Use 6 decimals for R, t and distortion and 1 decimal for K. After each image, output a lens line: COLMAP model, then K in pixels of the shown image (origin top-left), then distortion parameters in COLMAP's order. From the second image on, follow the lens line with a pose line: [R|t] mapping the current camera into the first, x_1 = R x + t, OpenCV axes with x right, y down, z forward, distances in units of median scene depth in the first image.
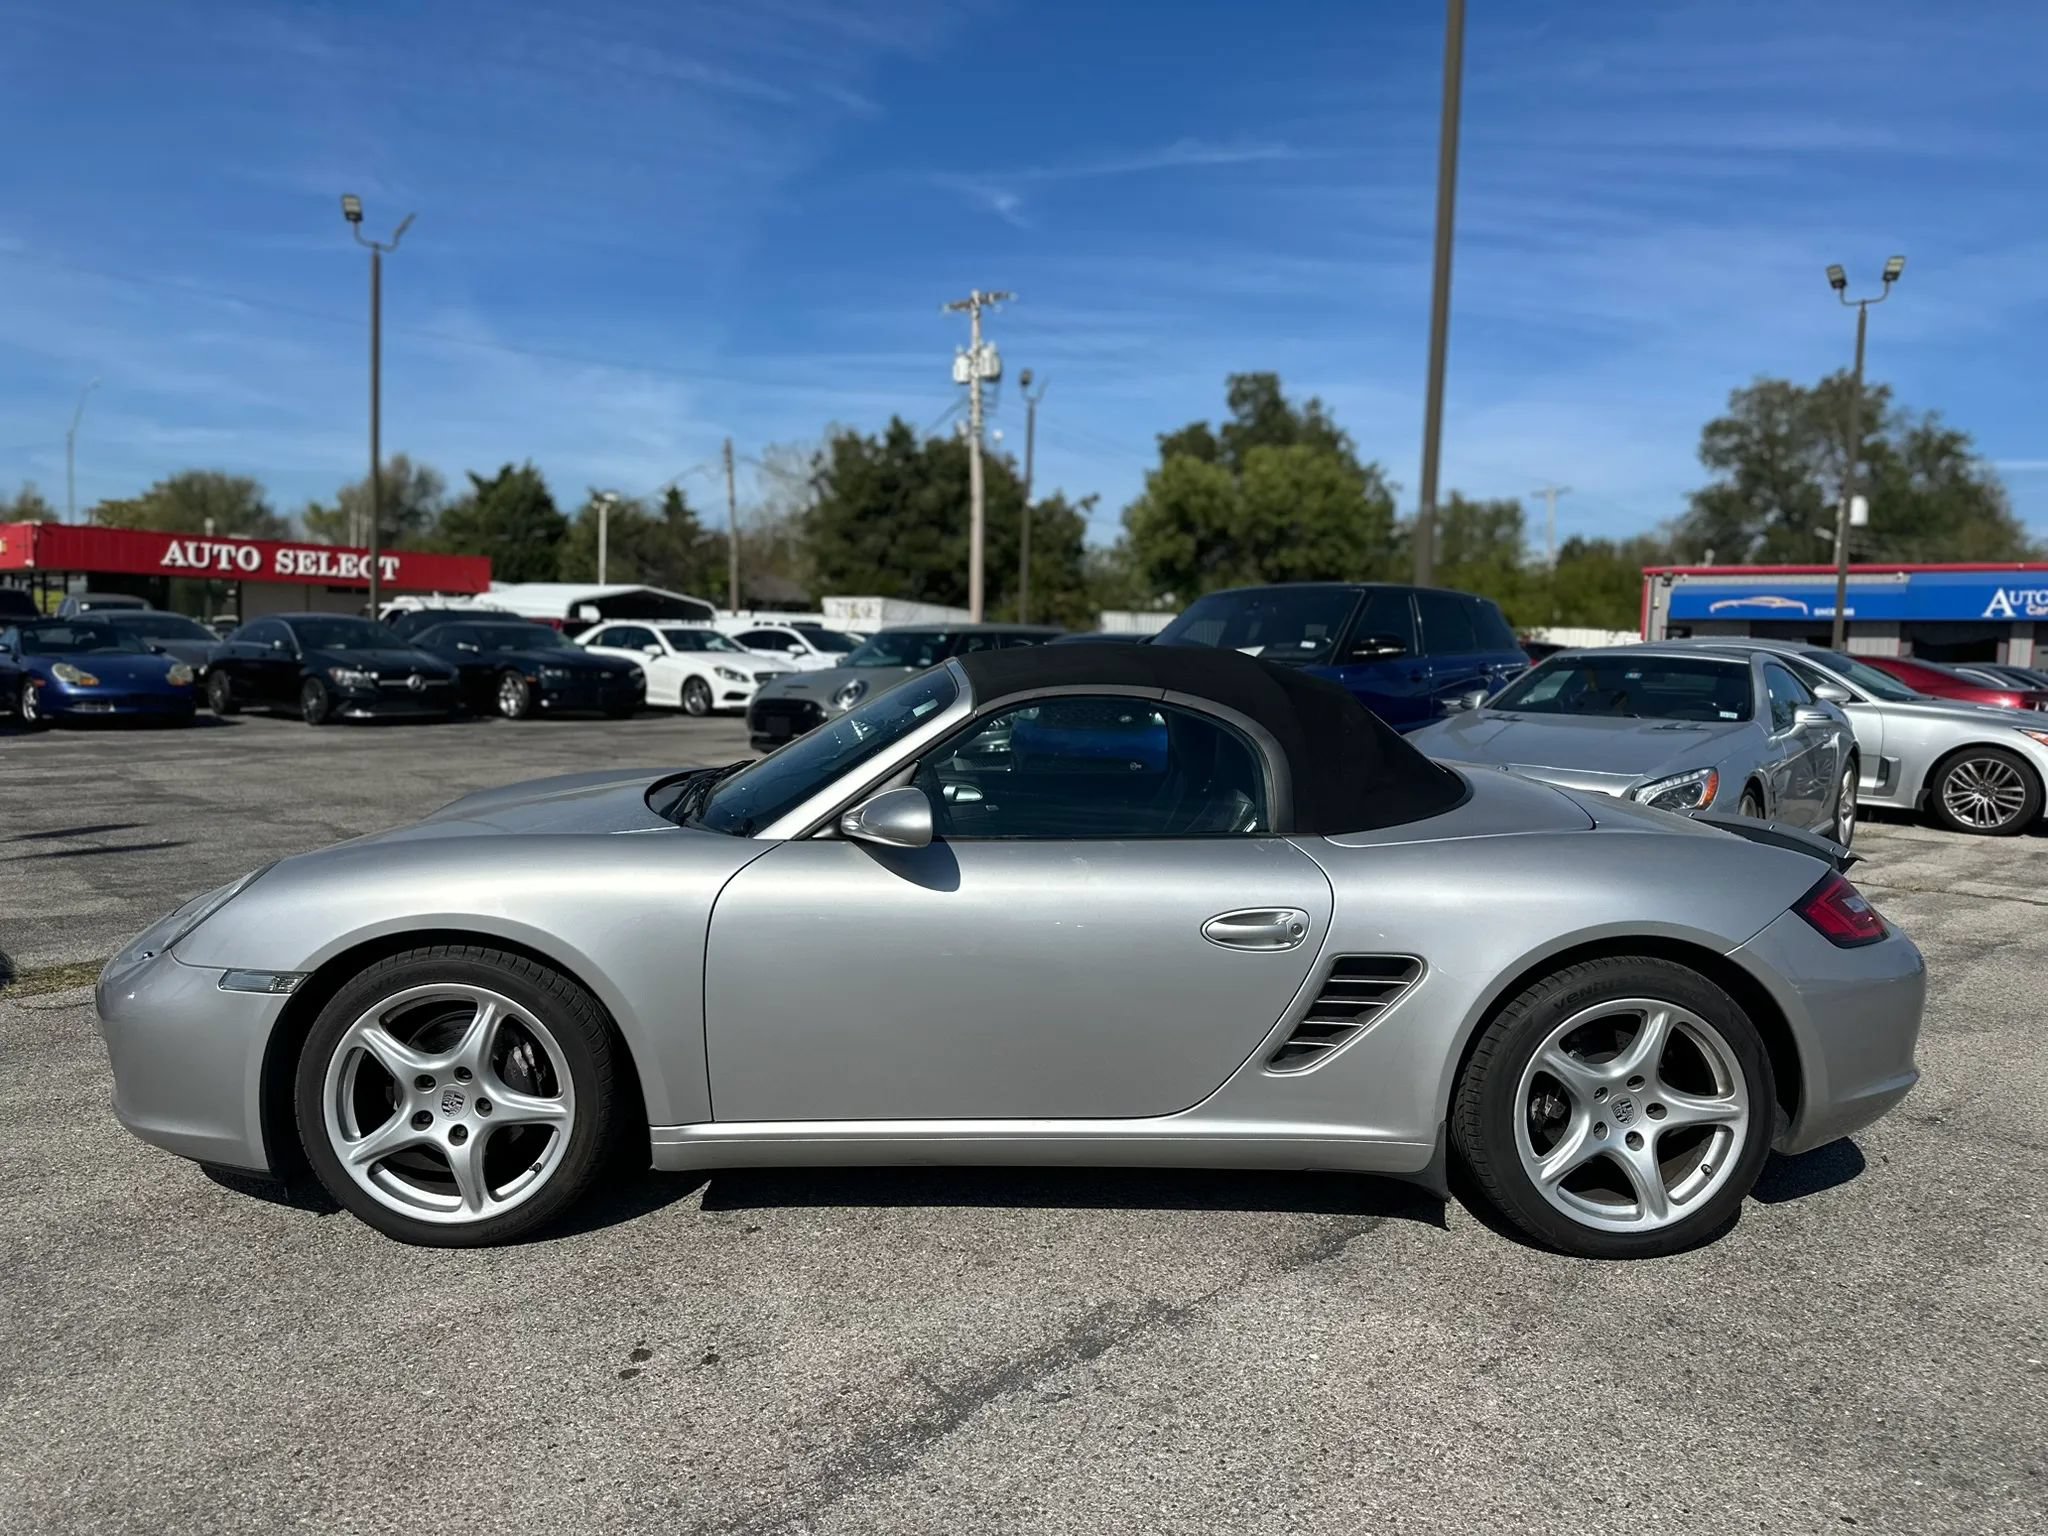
lens RADIAL K [[1444.7, 0, 1024.0], [0, 1444.7, 768.0], [0, 0, 1]] dist [0.002616, -0.007678]
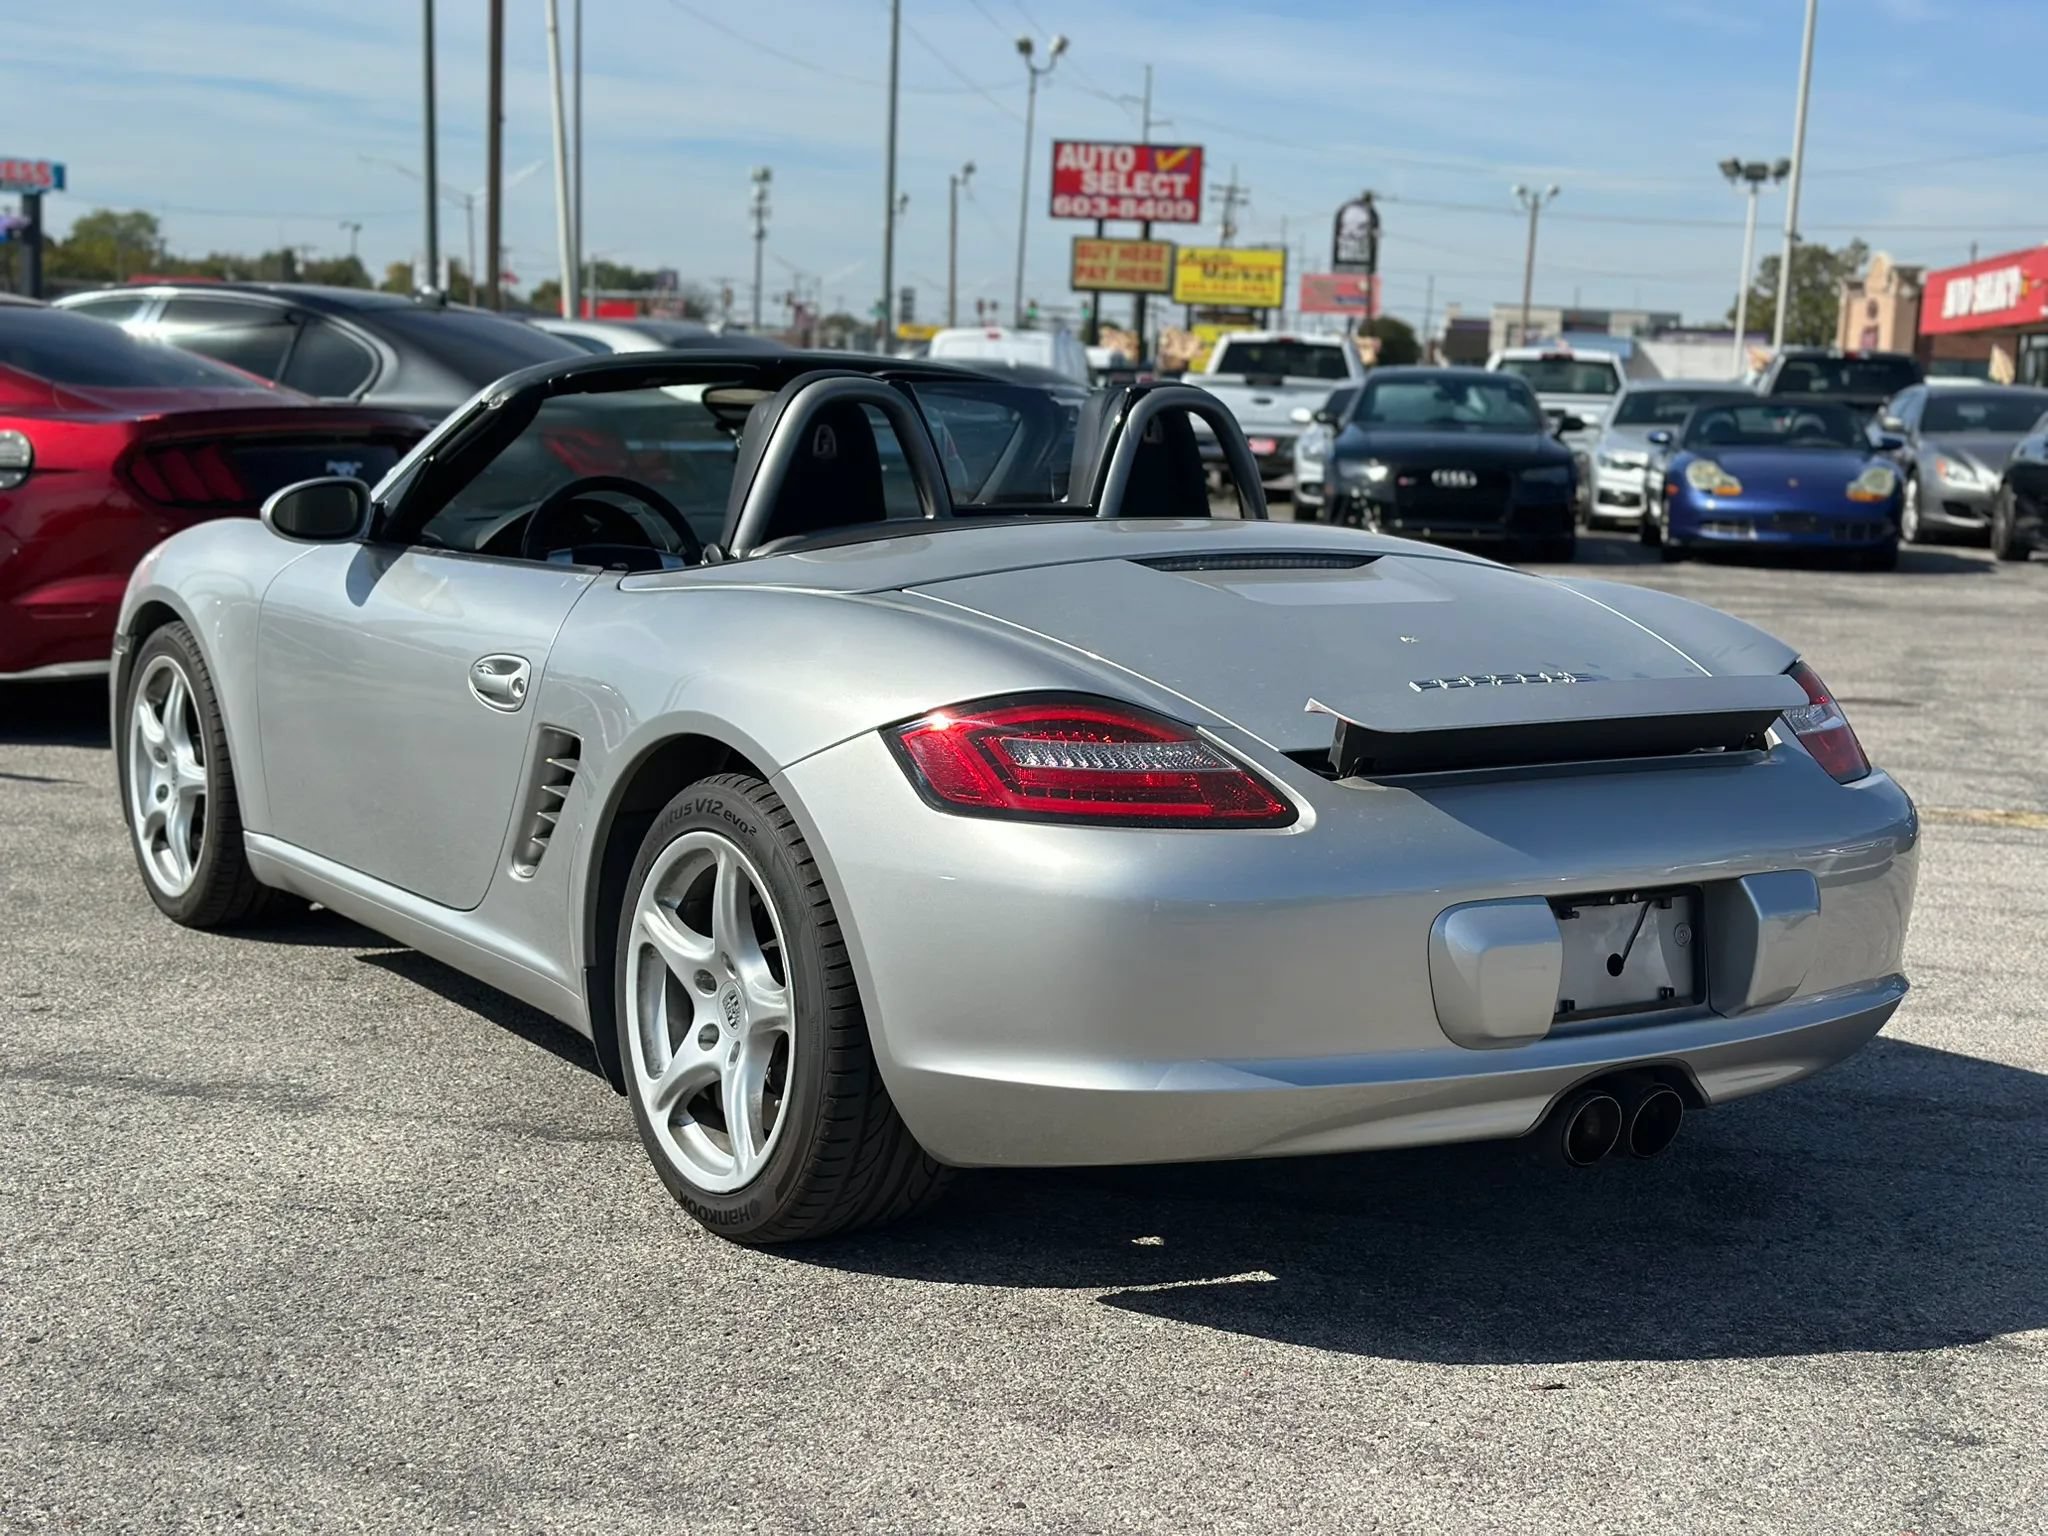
lens RADIAL K [[2815.3, 0, 1054.0], [0, 2815.3, 824.4], [0, 0, 1]] dist [0.124522, -0.104011]
pose [[0.534335, 0.128275, -0.835483, 0.616329], [-0.098300, 0.991142, 0.089306, 0.009305], [0.839537, 0.034409, 0.542211, 0.168957]]
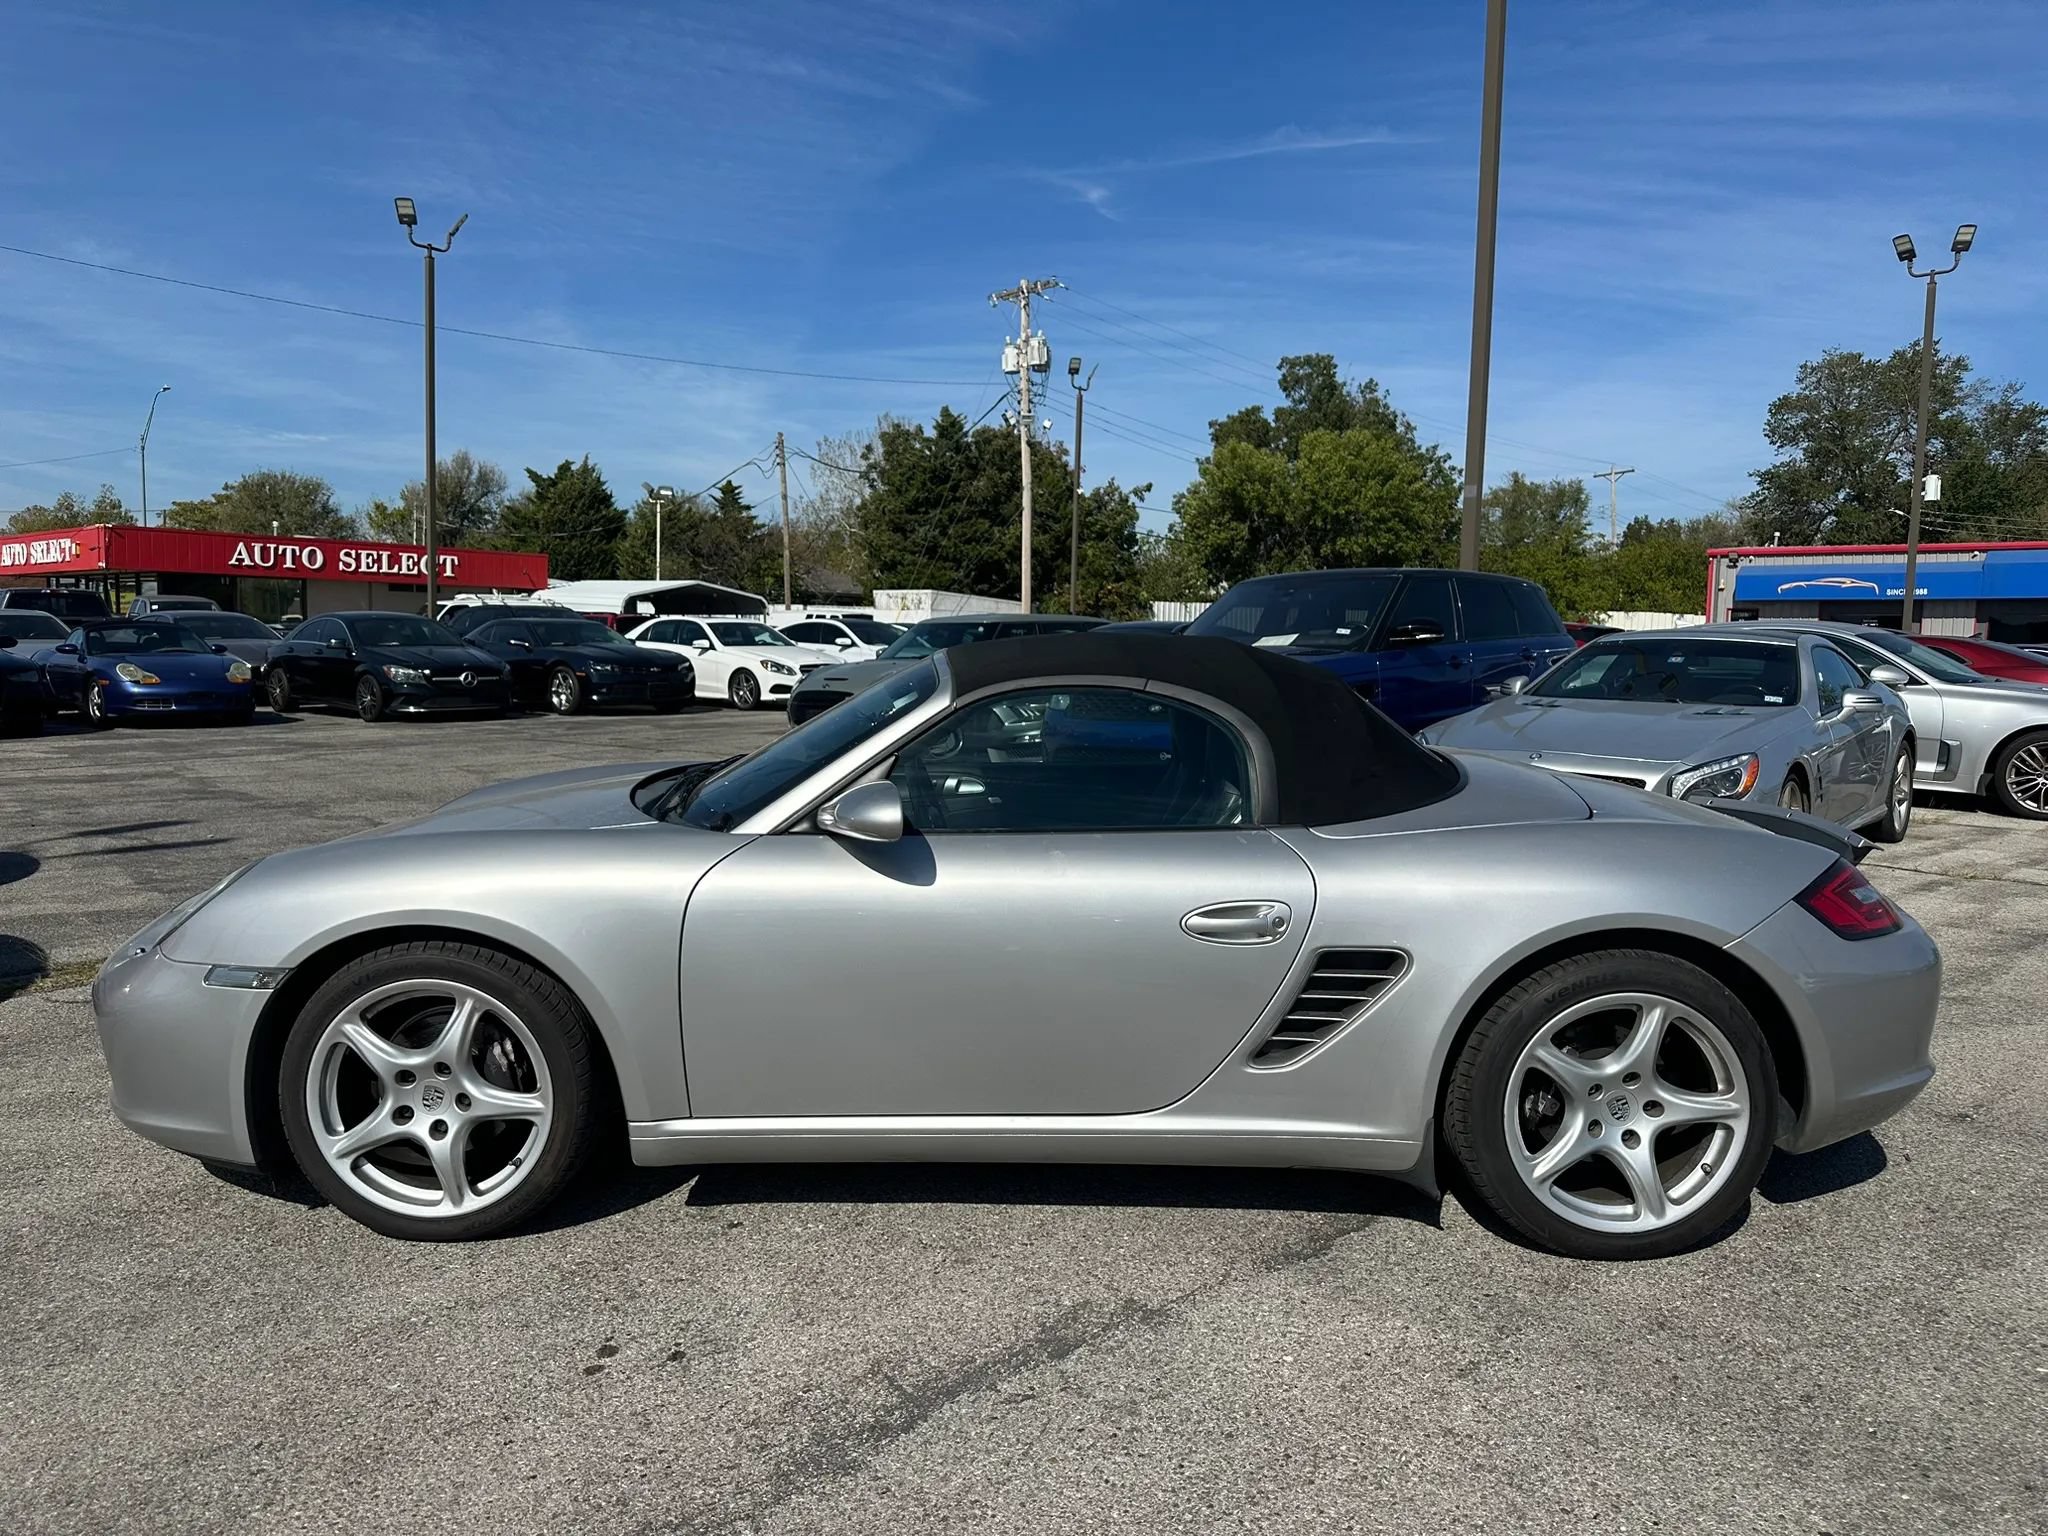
lens RADIAL K [[1447.3, 0, 1023.1], [0, 1447.3, 764.9], [0, 0, 1]] dist [-0.000857, -0.004681]
pose [[0.999183, -0.007148, -0.039771, 0.021668], [0.007332, 0.999963, 0.004482, -0.000496], [0.039737, -0.004770, 0.999199, 0.004705]]
